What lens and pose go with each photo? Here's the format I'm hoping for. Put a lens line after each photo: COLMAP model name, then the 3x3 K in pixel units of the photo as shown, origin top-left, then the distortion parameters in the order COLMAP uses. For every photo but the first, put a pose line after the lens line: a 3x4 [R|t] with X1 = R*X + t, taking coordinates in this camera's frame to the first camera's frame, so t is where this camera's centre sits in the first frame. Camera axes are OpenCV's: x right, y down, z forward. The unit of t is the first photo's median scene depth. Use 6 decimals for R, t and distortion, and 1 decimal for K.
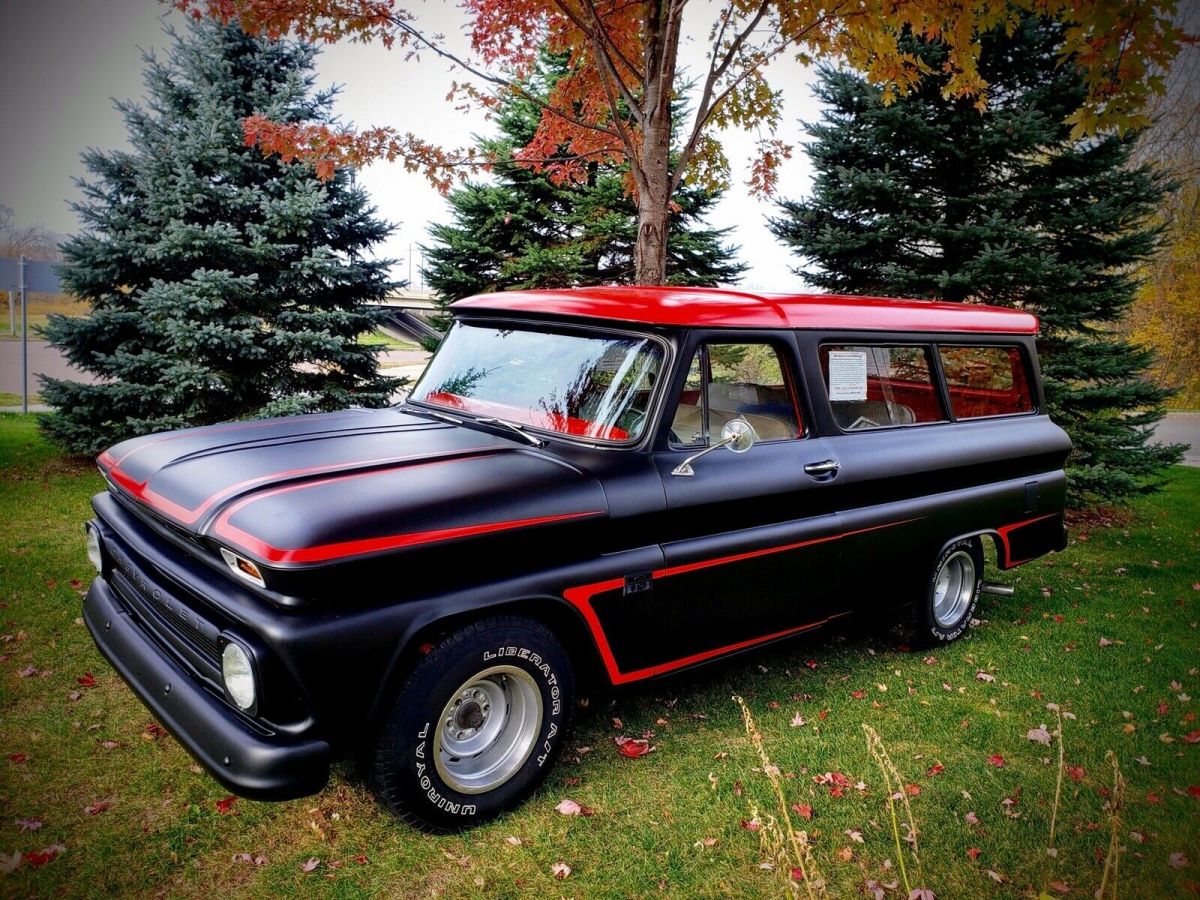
lens RADIAL K [[929.6, 0, 604.9], [0, 929.6, 463.1], [0, 0, 1]] dist [0.053435, -0.056693]
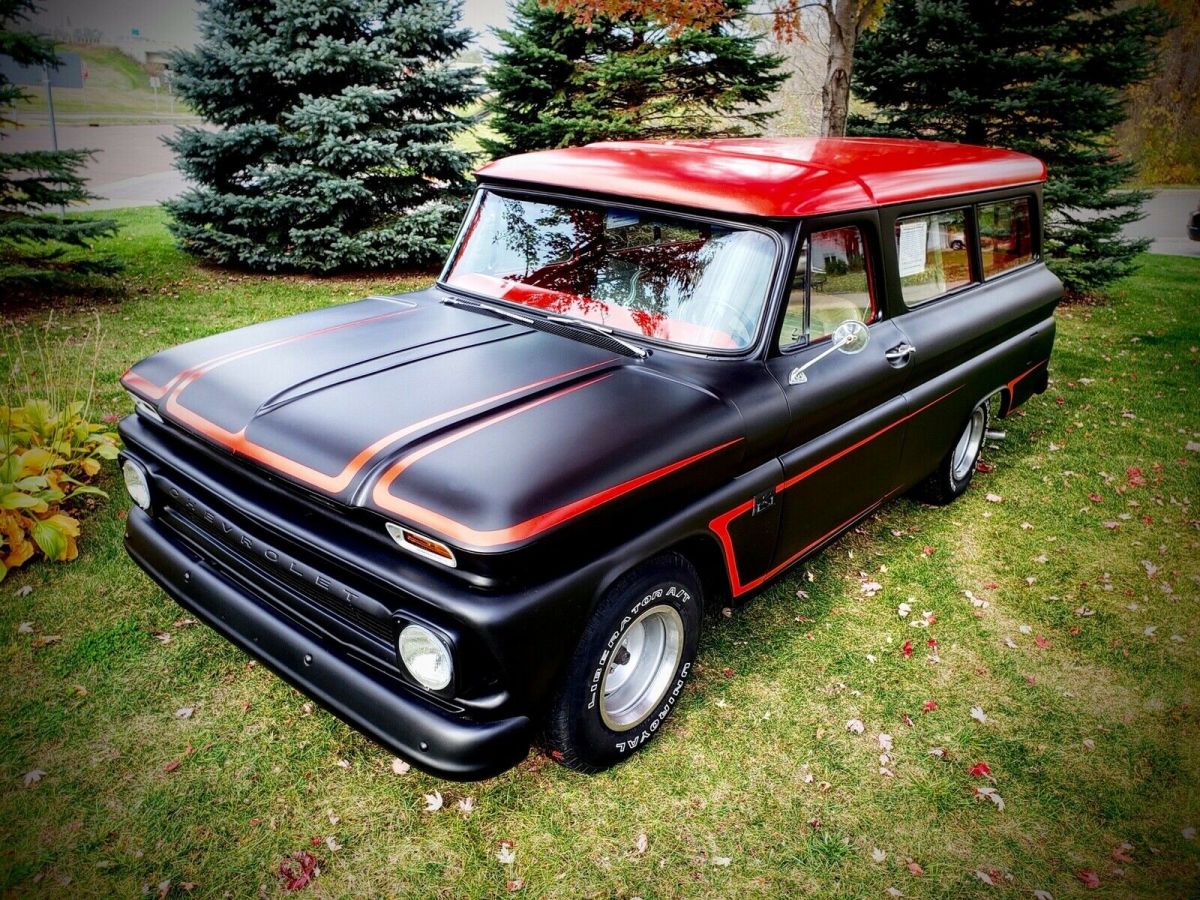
lens RADIAL K [[949.0, 0, 604.4], [0, 949.0, 443.1], [0, 0, 1]] dist [-0.045229, 0.094491]
pose [[0.985454, -0.050298, 0.162328, -0.330936], [0.014988, 0.977197, 0.211805, -0.031253], [-0.169280, -0.206291, 0.963737, -0.162729]]
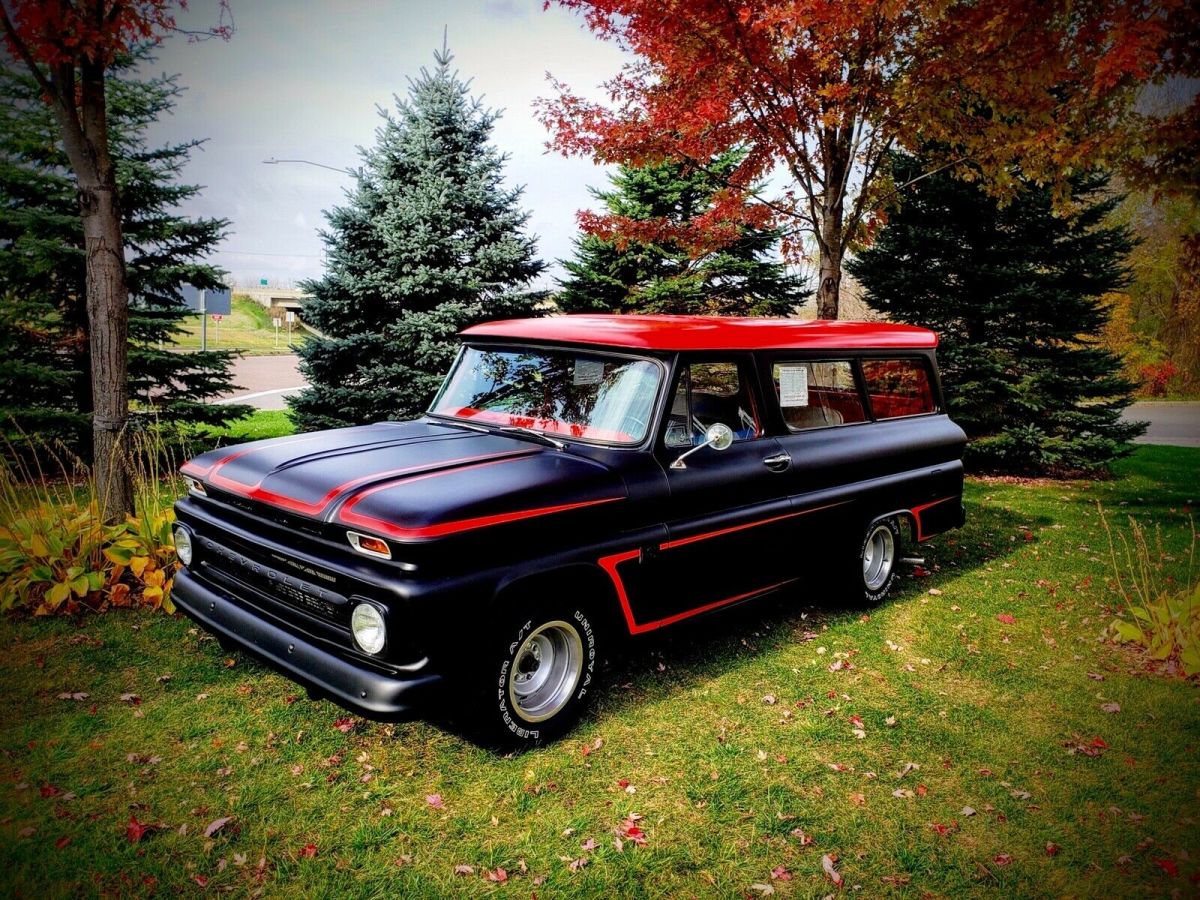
lens RADIAL K [[929.6, 0, 604.9], [0, 929.6, 463.1], [0, 0, 1]] dist [0.053435, -0.056693]
pose [[0.996001, -0.019994, 0.087077, -0.311816], [0.019948, 0.999800, 0.001394, 0.023037], [-0.087087, 0.000348, 0.996201, -0.328306]]
